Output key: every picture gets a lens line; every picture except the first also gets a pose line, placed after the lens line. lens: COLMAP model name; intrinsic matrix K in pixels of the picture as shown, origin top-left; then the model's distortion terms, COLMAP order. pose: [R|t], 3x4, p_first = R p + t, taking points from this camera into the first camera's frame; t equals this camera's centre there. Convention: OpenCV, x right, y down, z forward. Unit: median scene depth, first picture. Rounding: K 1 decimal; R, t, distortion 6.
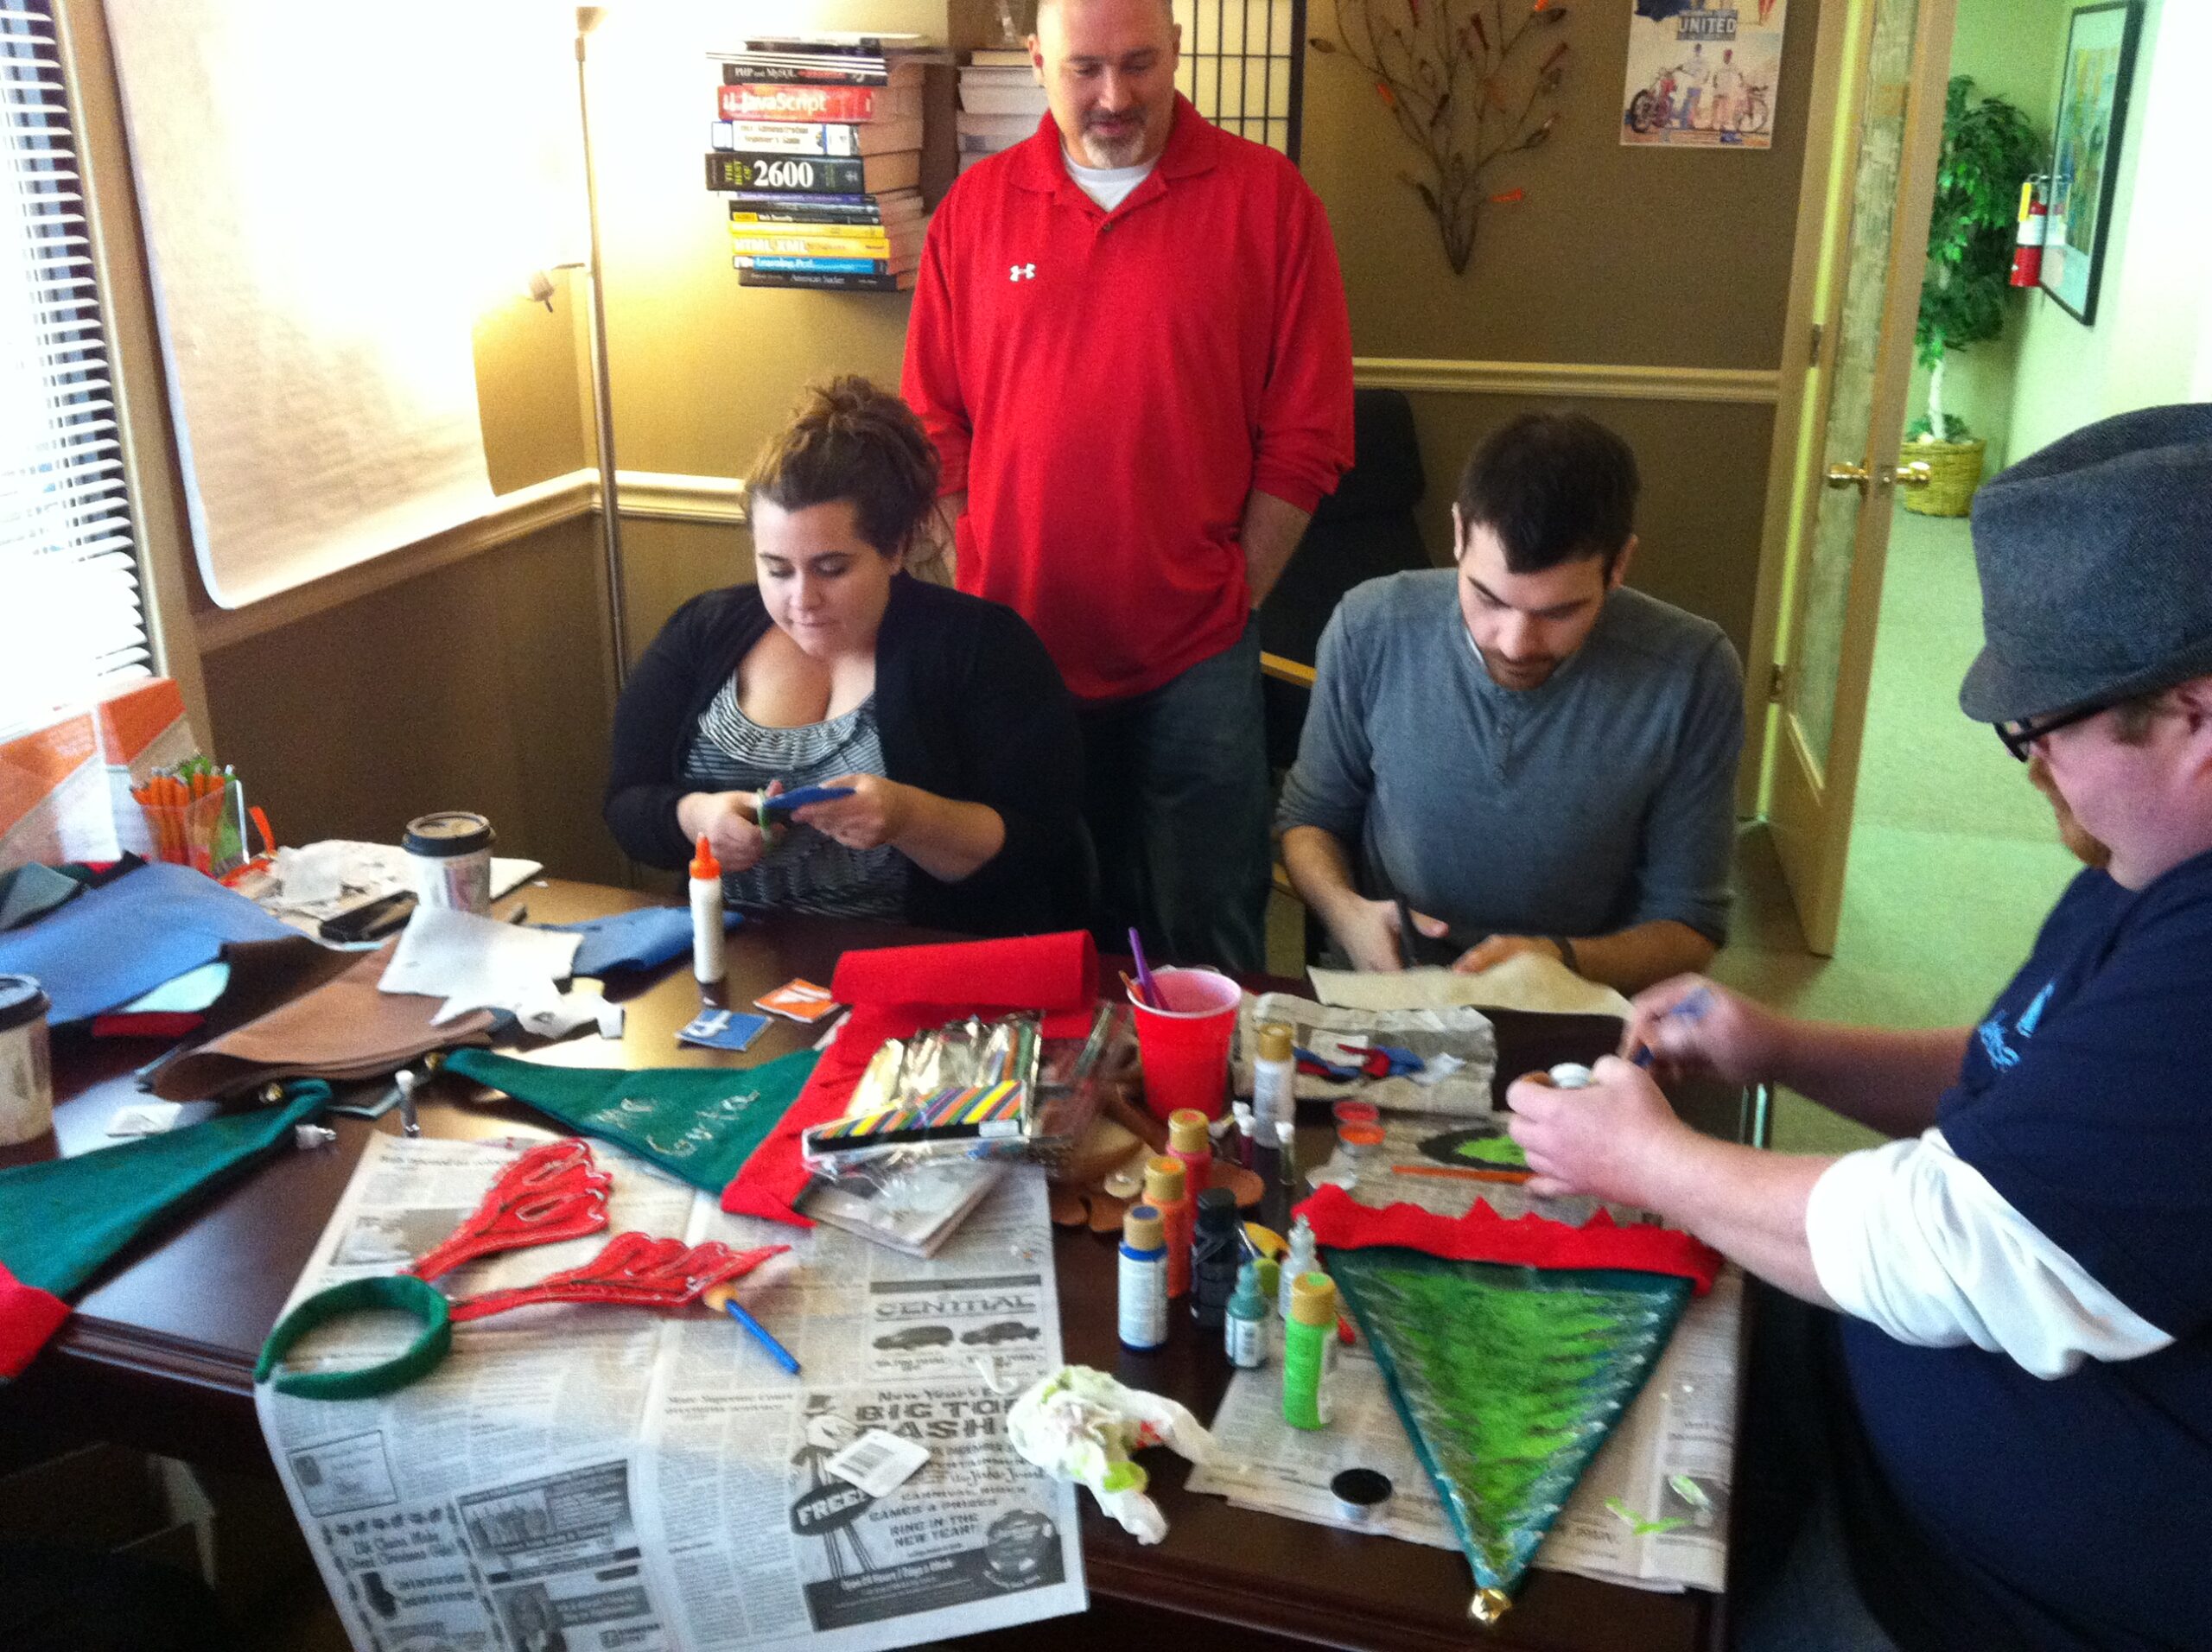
lens RADIAL K [[2083.3, 0, 1104.9], [0, 2083.3, 842.3], [0, 0, 1]] dist [0.032750, -0.110709]
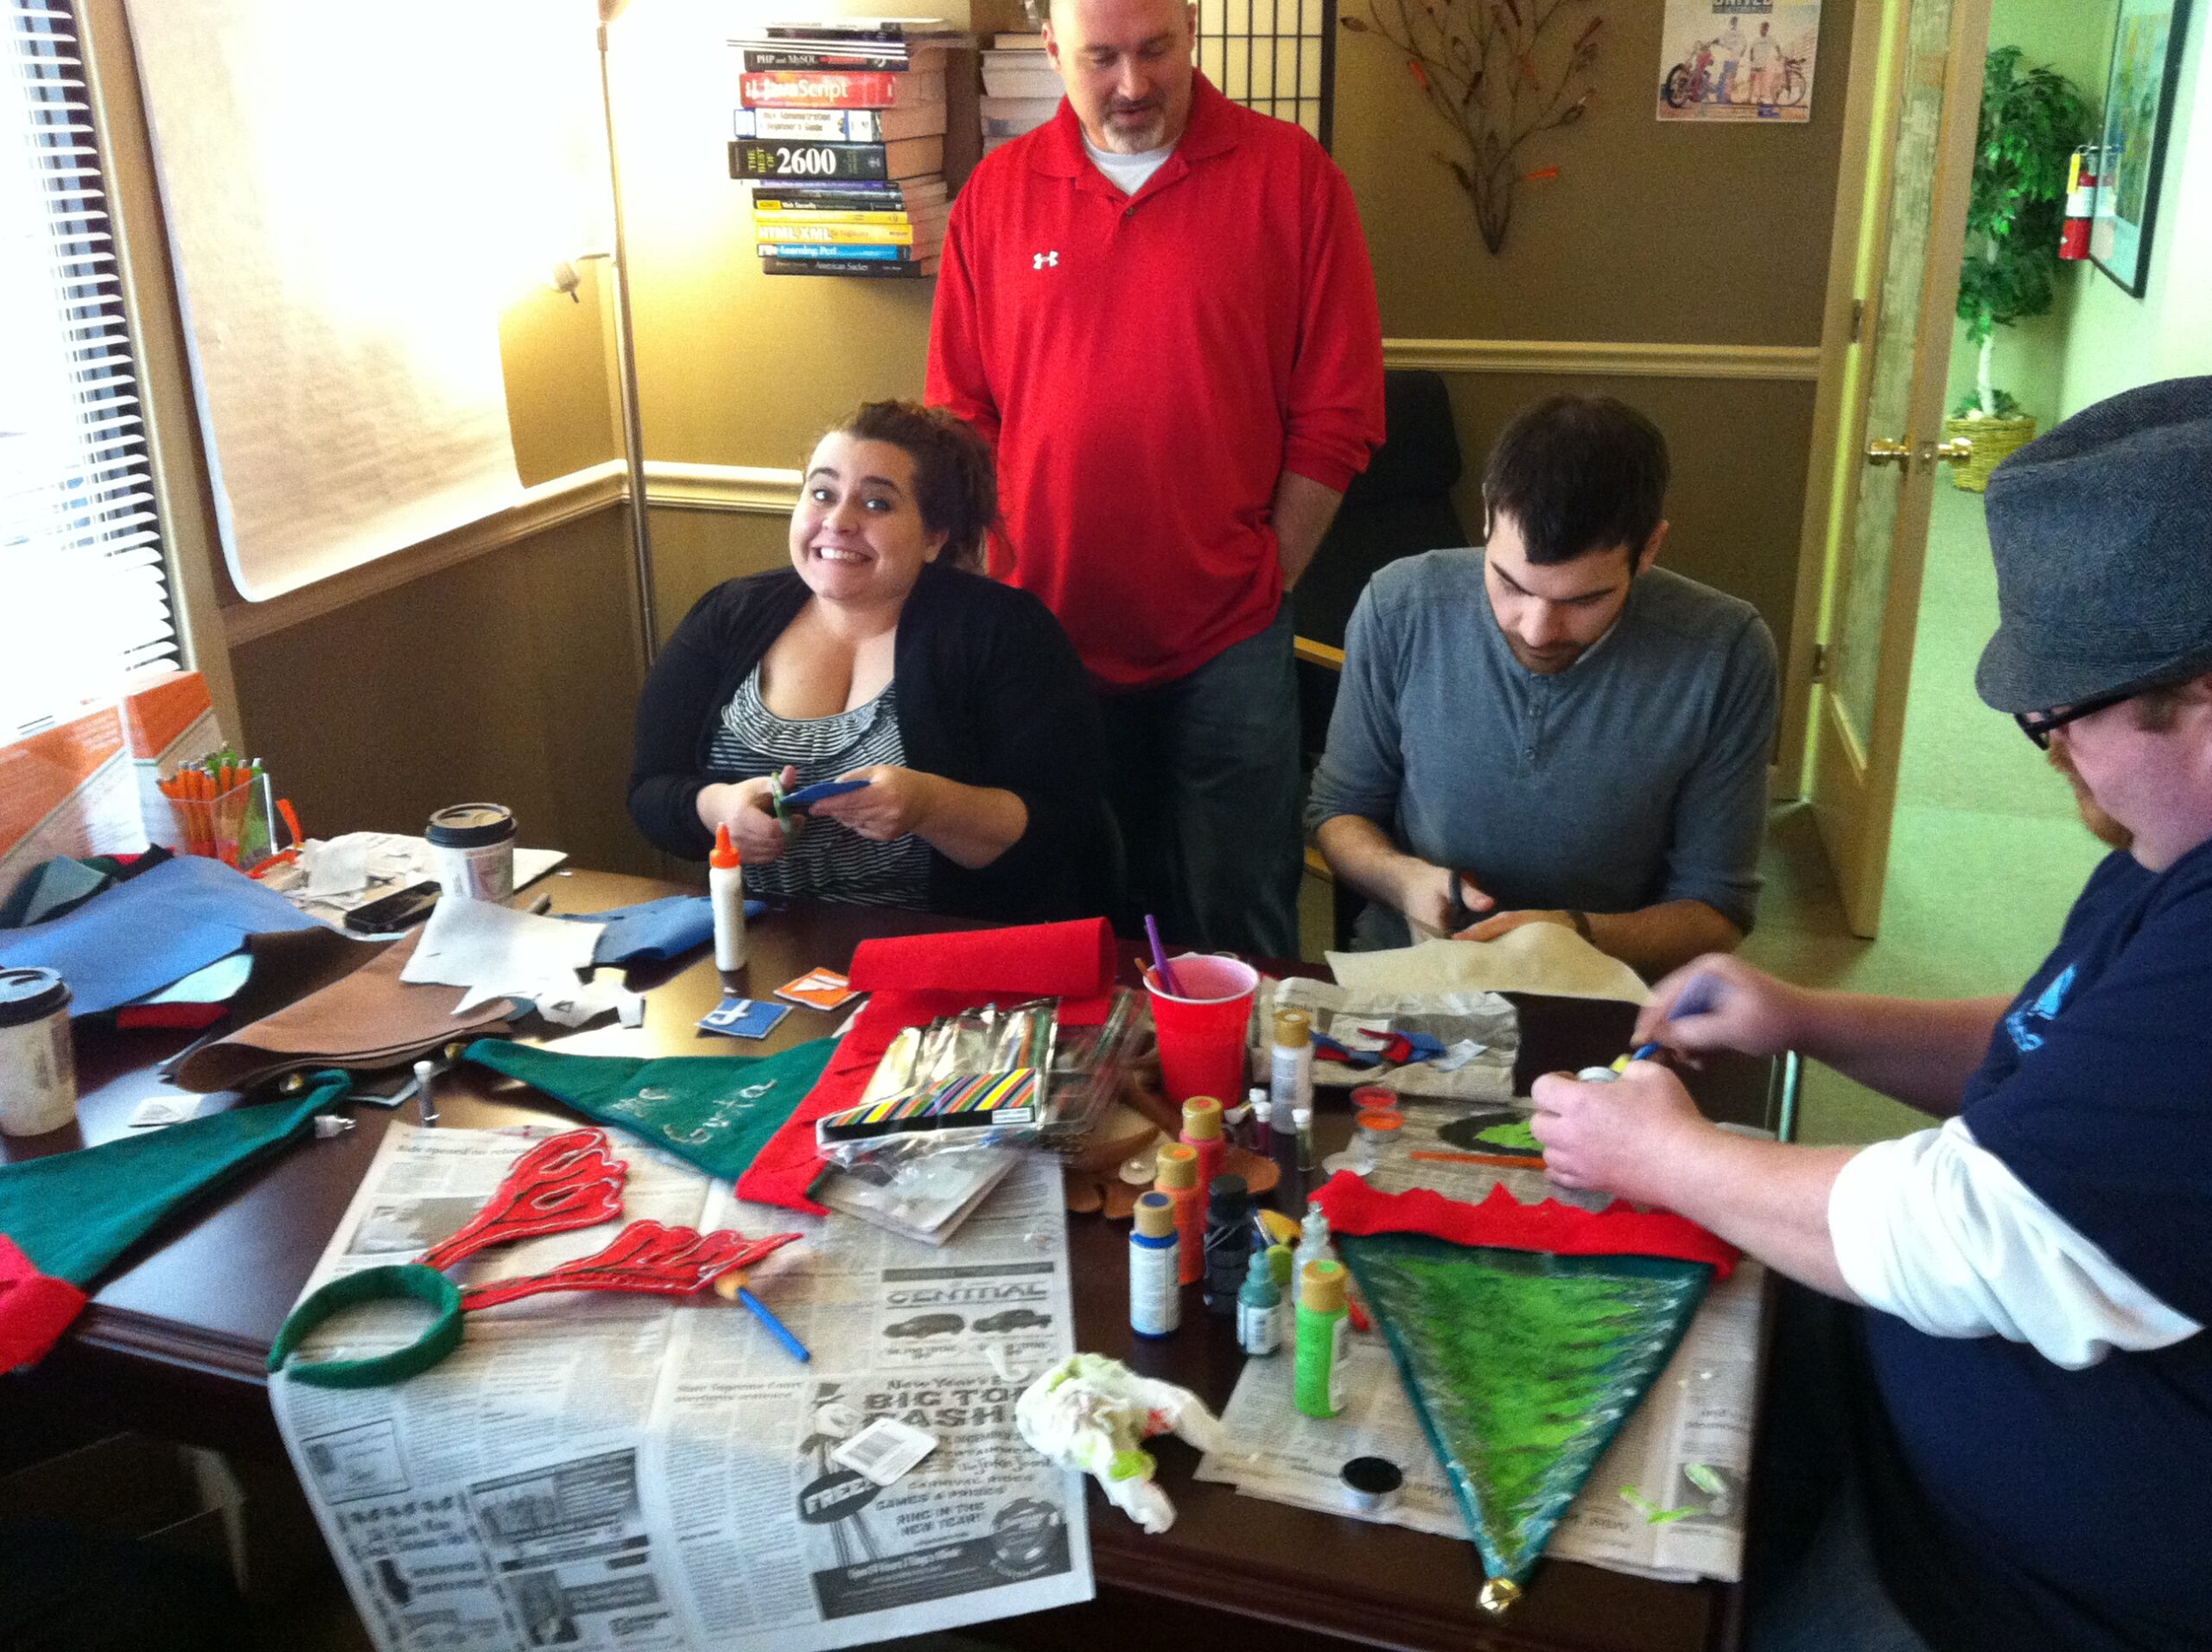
lens RADIAL K [[2083.3, 0, 1104.9], [0, 2083.3, 842.3], [0, 0, 1]] dist [0.032750, -0.110709]
pose [[0.999695, -0.006941, -0.023718, 0.013689], [0.007088, 0.999956, 0.006153, 0.000613], [0.023674, -0.006319, 0.999700, 0.004544]]
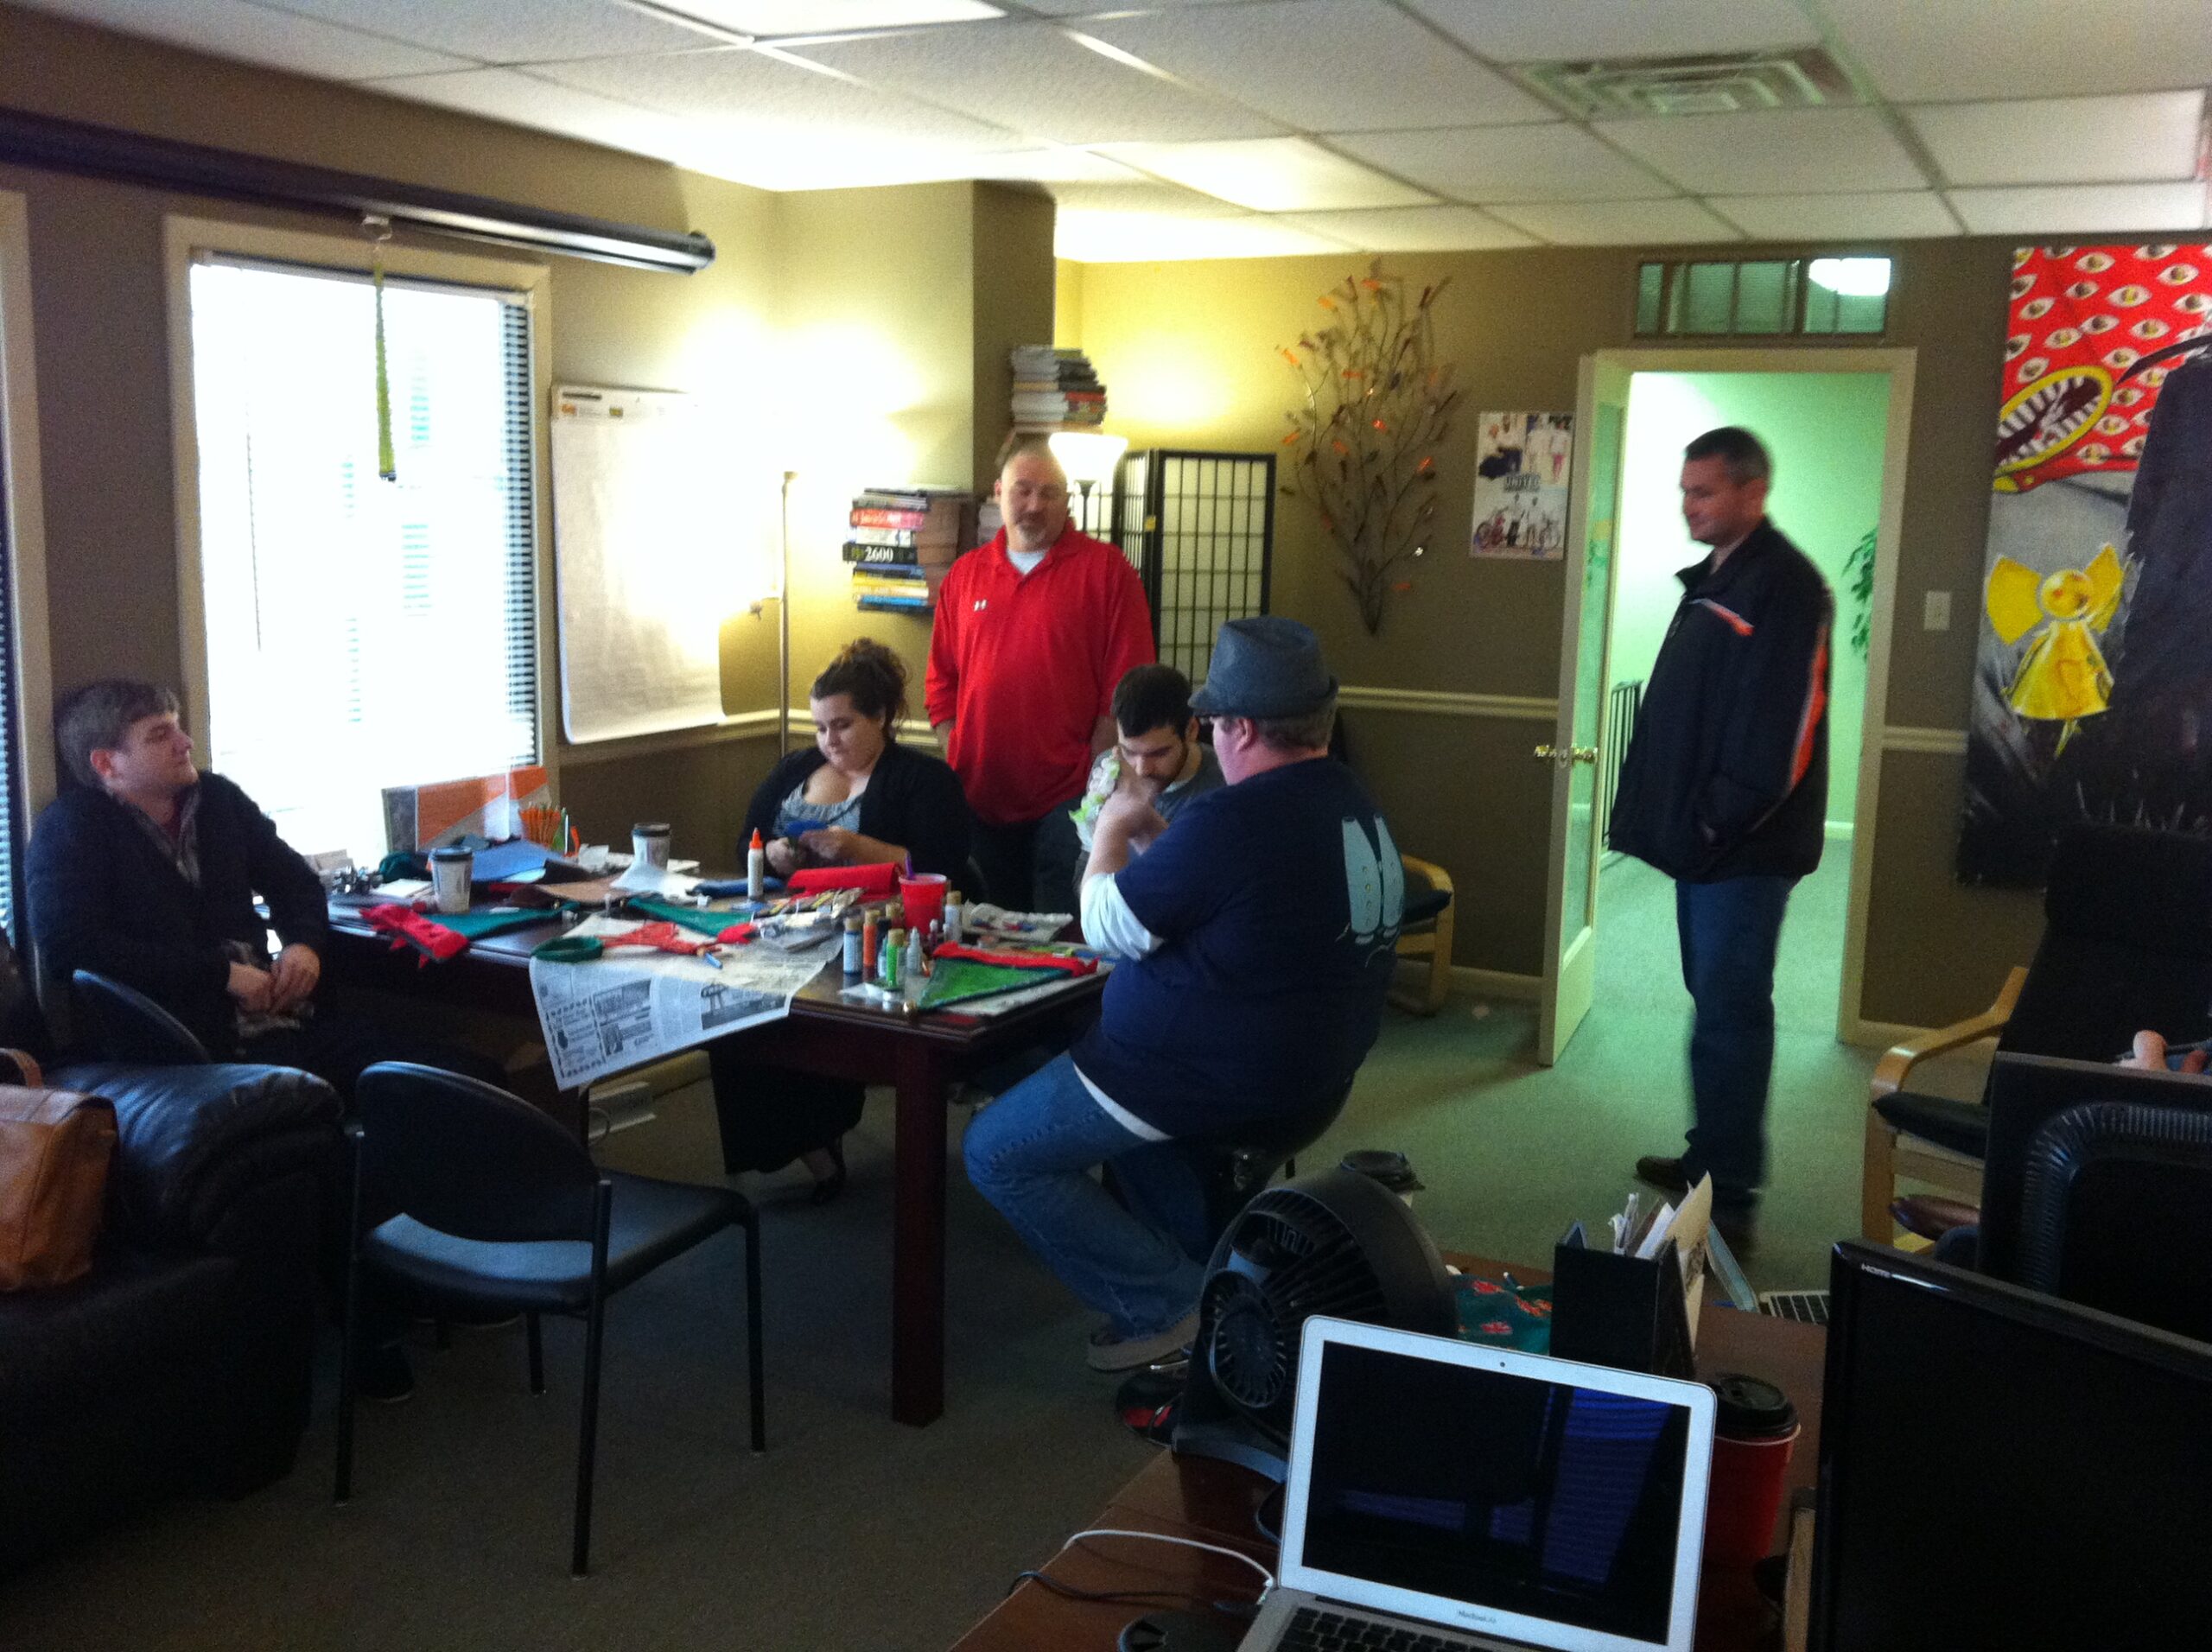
lens RADIAL K [[2074.3, 0, 1106.0], [0, 2074.3, 826.0], [0, 0, 1]] dist [0.121042, -0.139273]
pose [[0.982947, 0.047066, -0.177764, 0.544747], [-0.080511, 0.979263, -0.185908, 0.358640], [0.165327, 0.197050, 0.966353, -1.043492]]
